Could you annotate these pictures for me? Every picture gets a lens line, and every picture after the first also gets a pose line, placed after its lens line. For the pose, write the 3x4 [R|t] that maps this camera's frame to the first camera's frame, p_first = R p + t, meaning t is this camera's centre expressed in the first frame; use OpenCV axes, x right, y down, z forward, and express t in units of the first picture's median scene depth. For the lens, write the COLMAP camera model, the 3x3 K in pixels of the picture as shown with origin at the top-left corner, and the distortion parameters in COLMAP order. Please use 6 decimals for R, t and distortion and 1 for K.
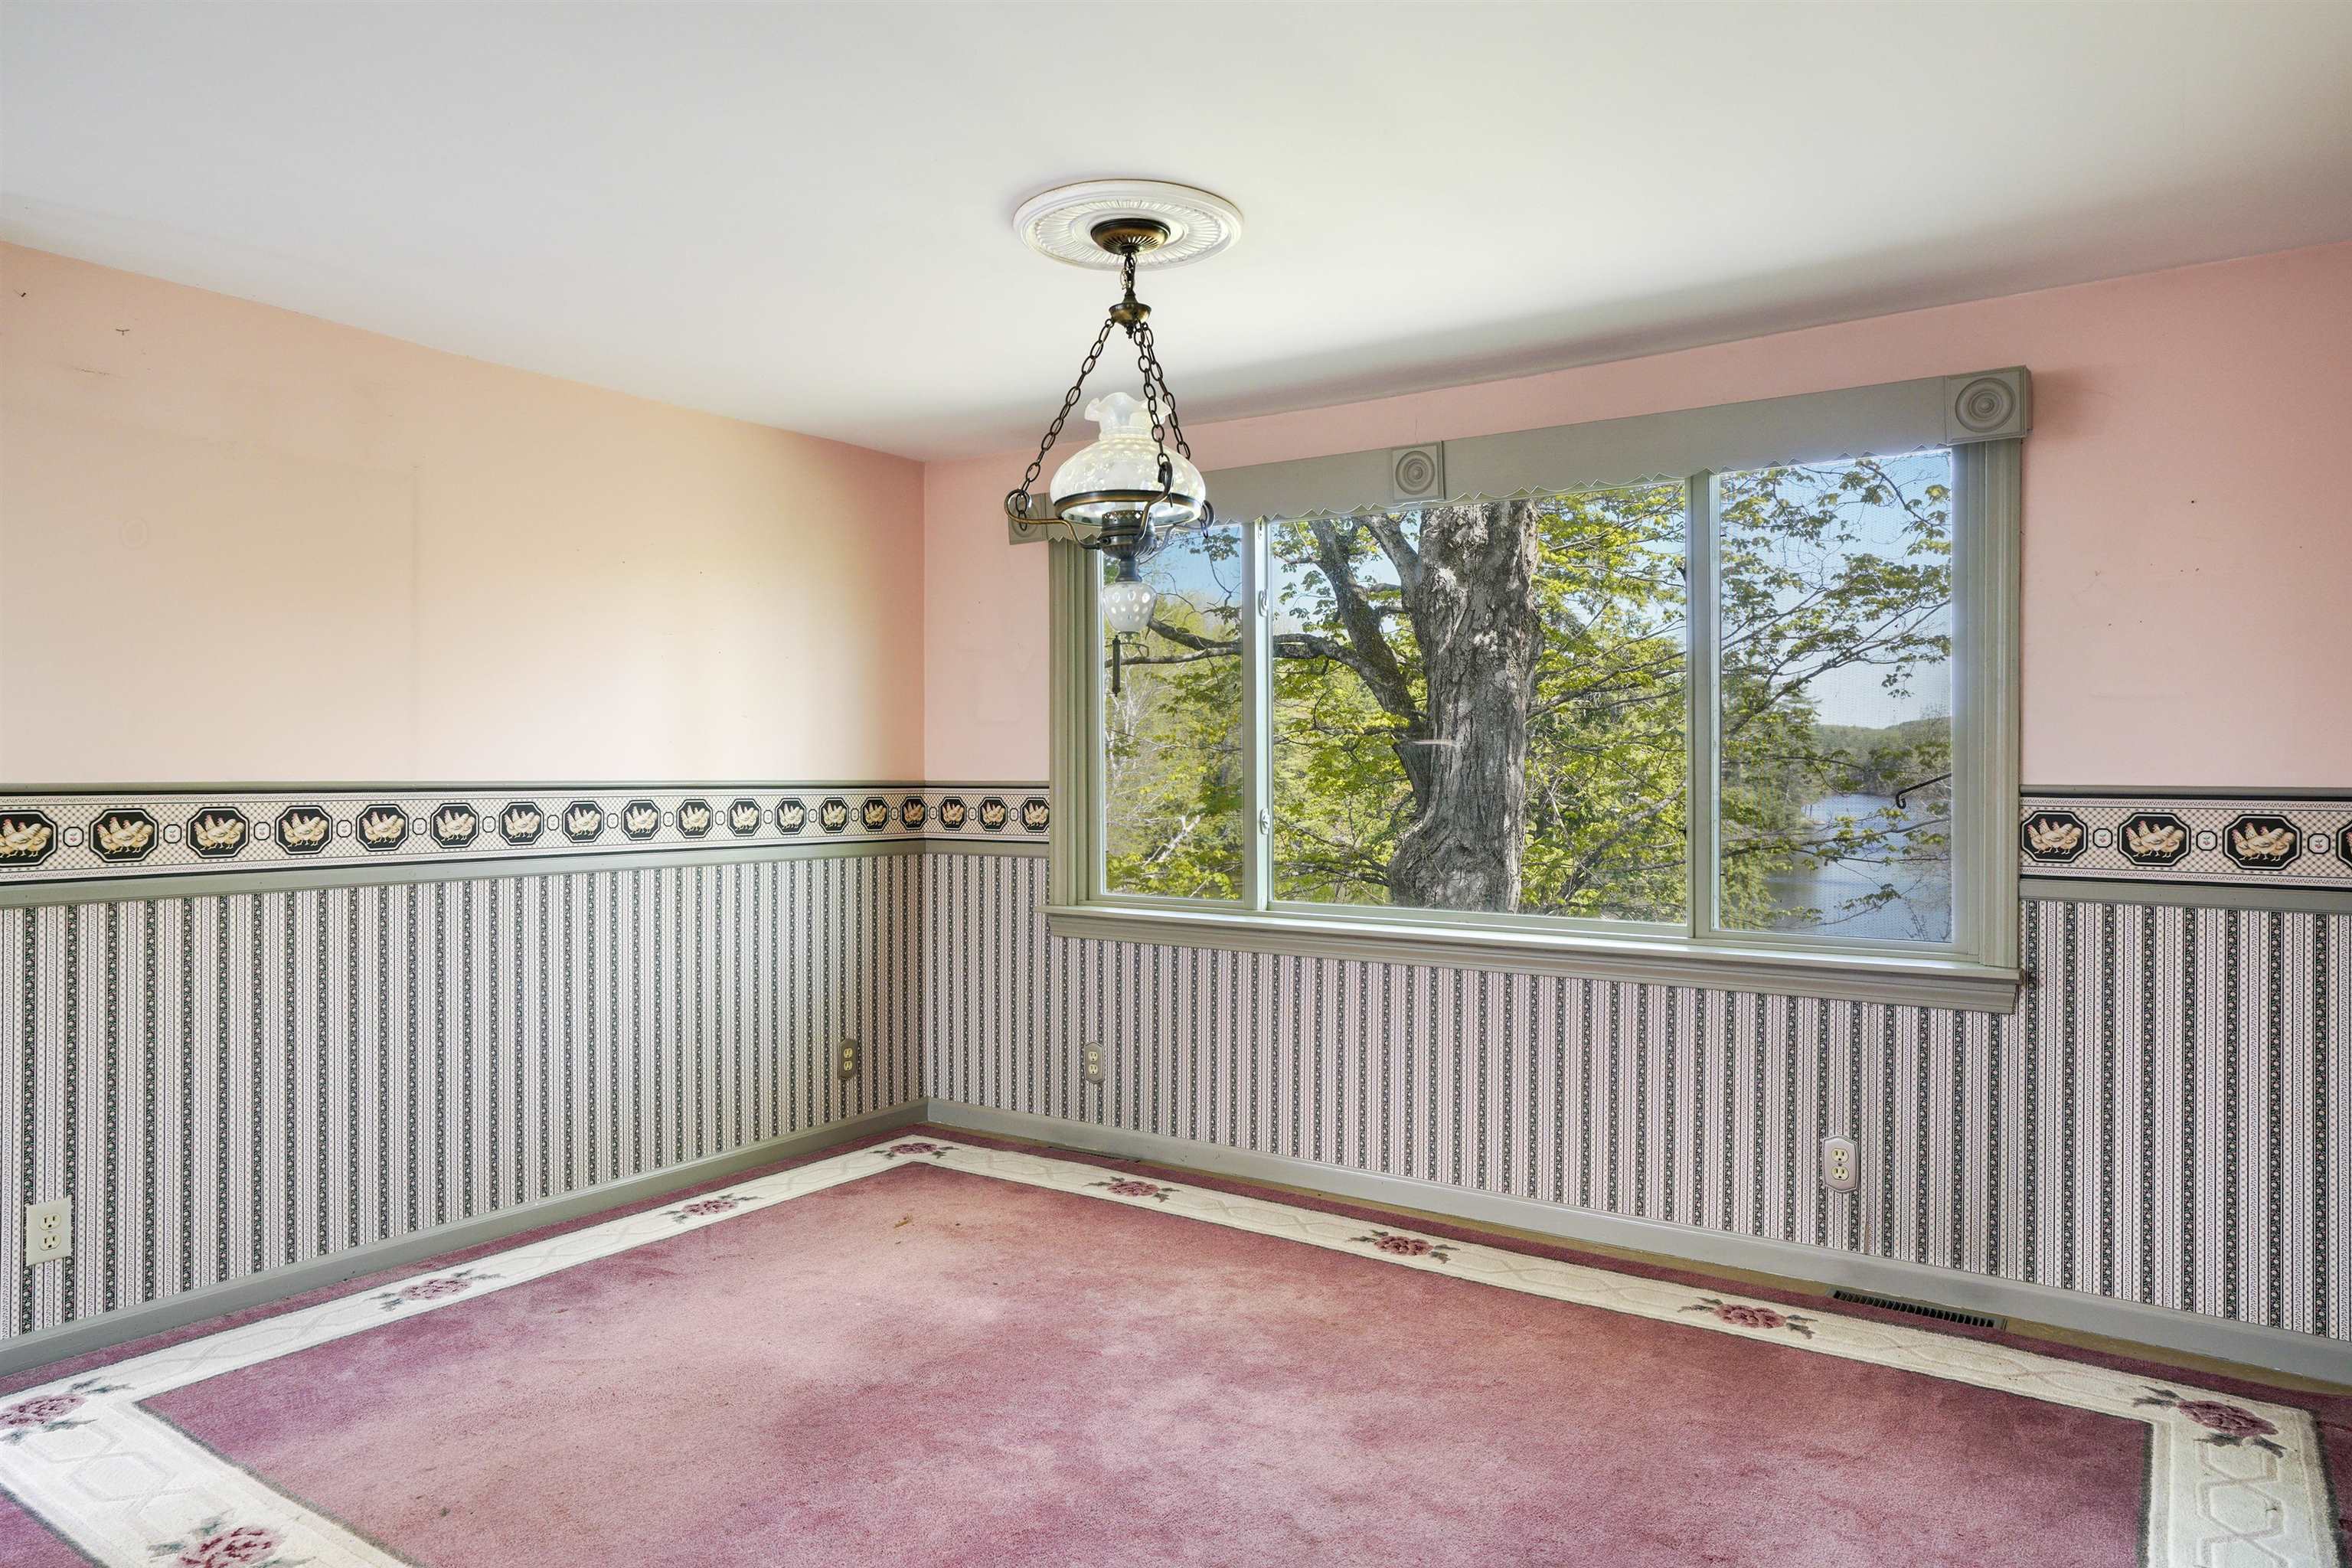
lens RADIAL K [[1434.6, 0, 1177.6], [0, 1434.6, 757.1], [0, 0, 1]] dist [0.000565, 0.000281]
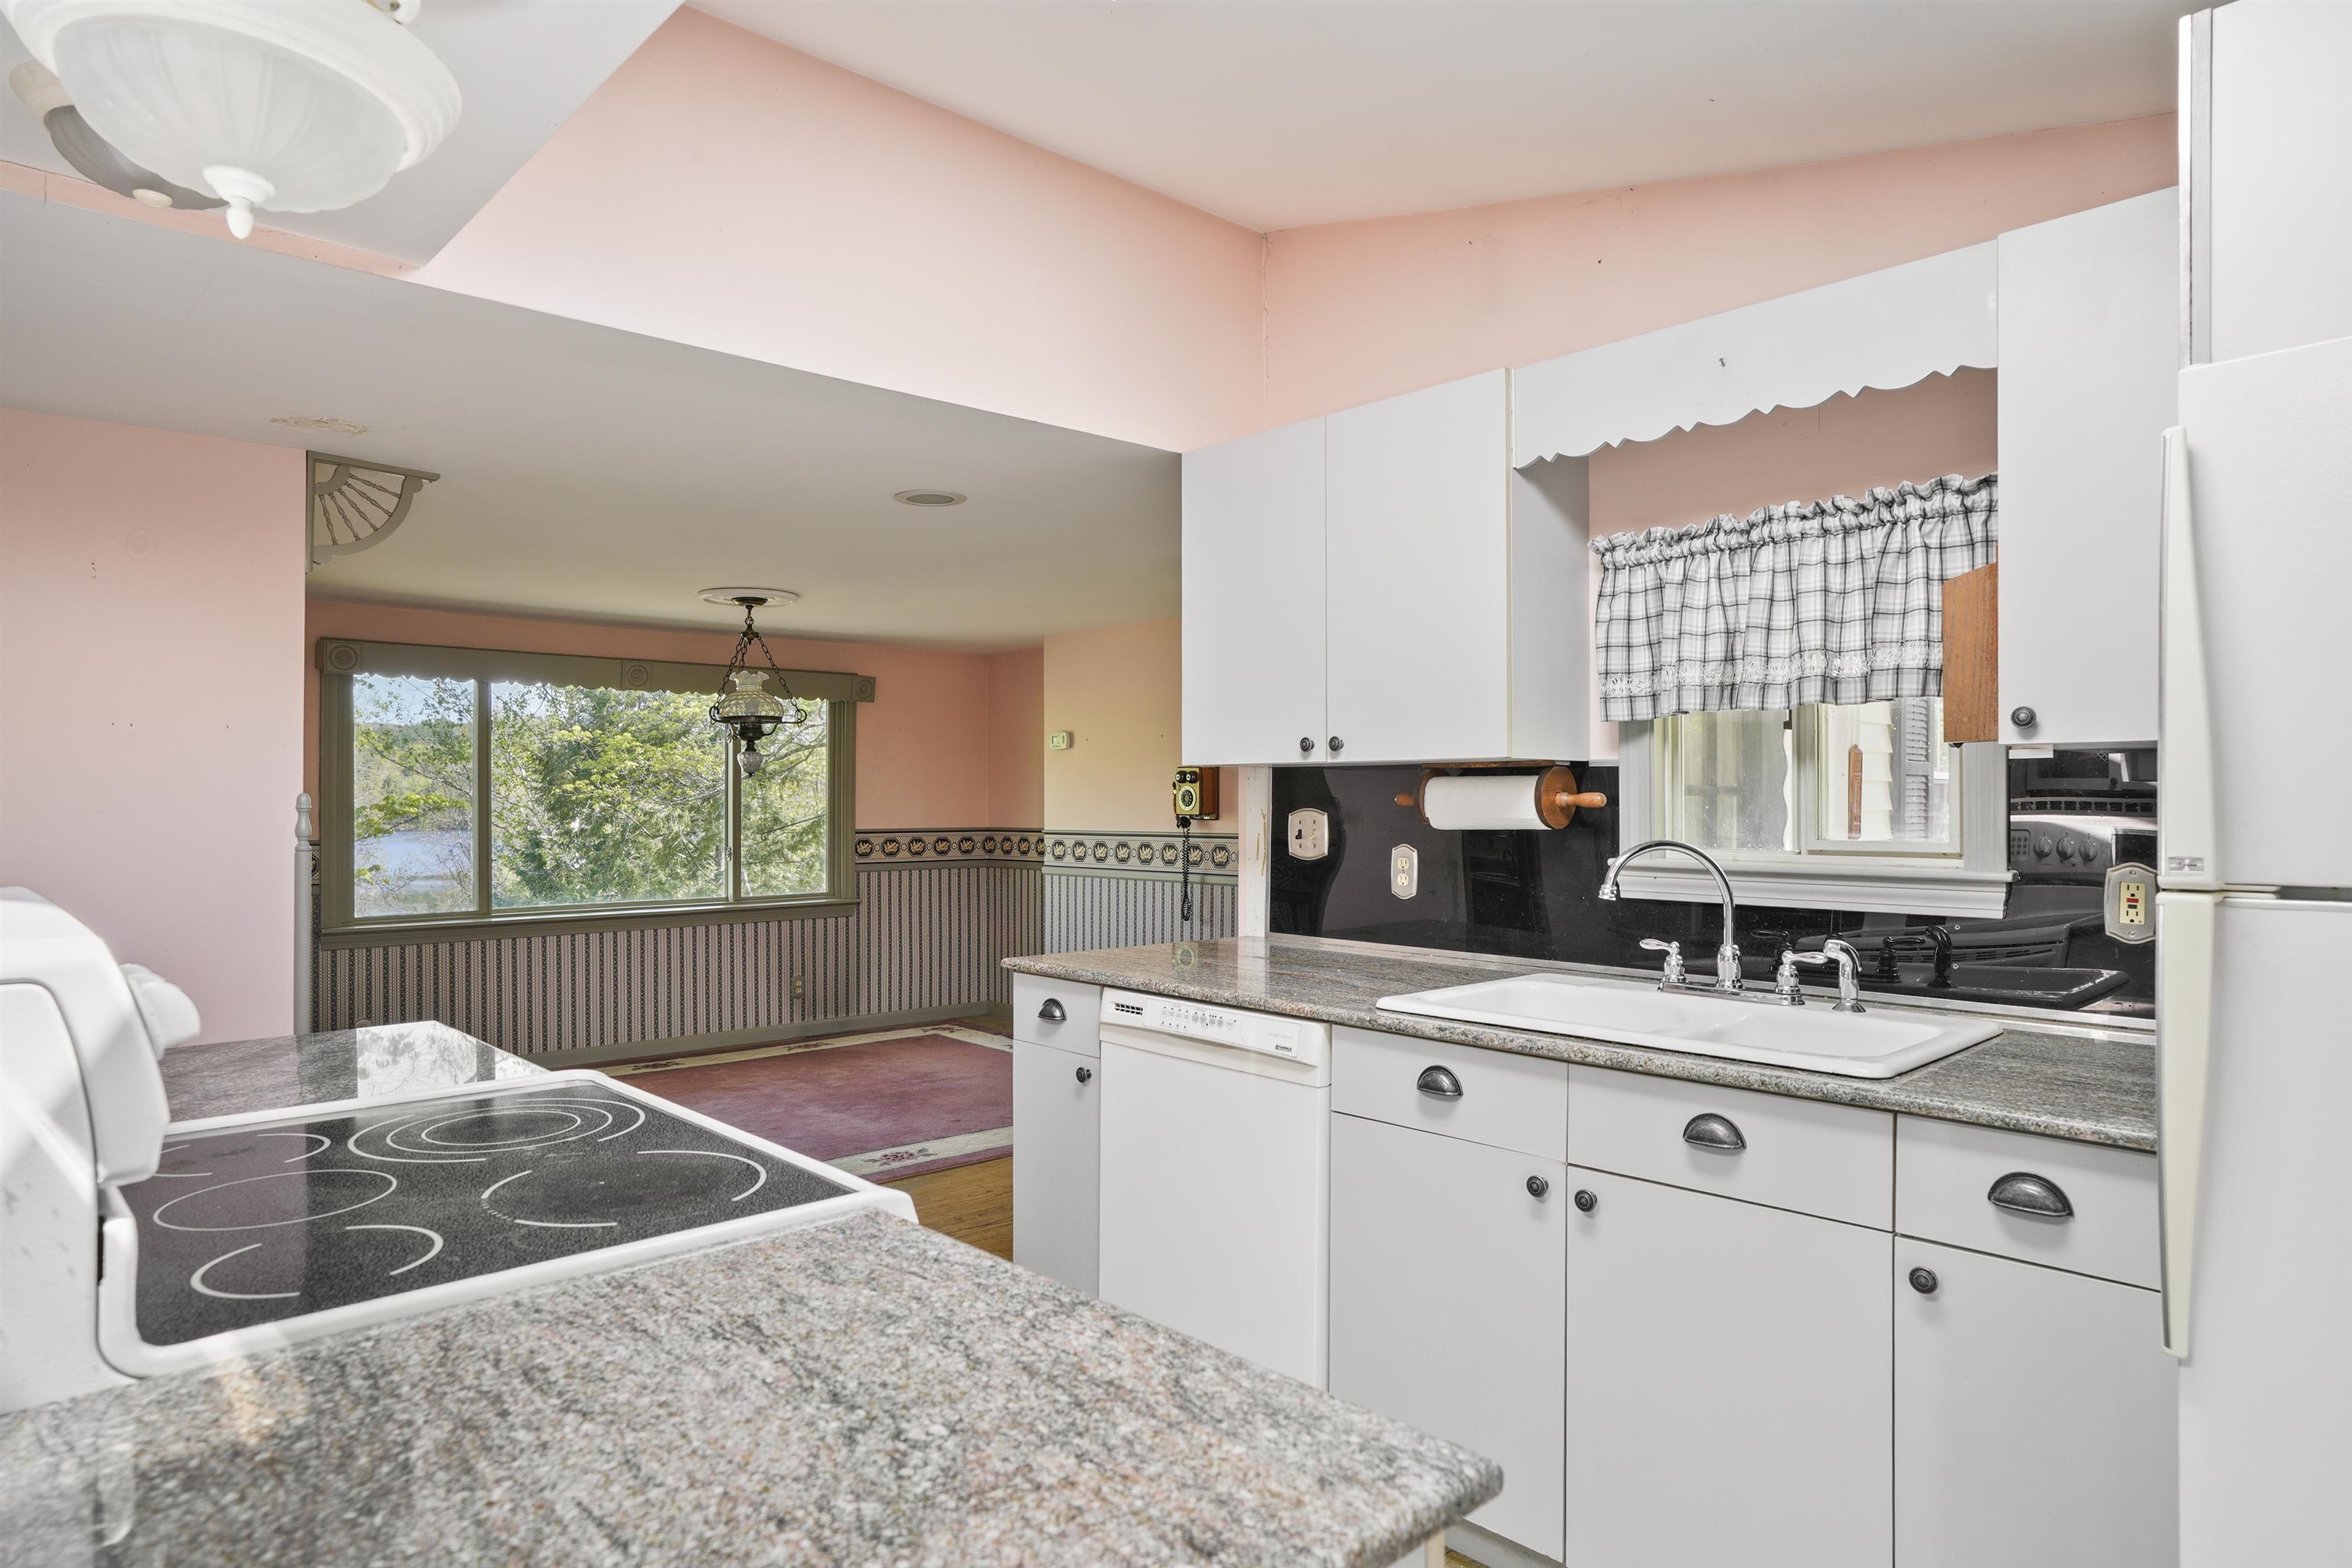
lens RADIAL K [[1376.5, 0, 1177.4], [0, 1376.5, 812.3], [0, 0, 1]] dist [0.000980, 0.000123]
pose [[0.228415, -0.008153, 0.973530, -1.869908], [0.004058, 0.999964, 0.007422, -0.030316], [-0.973555, 0.002255, 0.228440, -0.176388]]
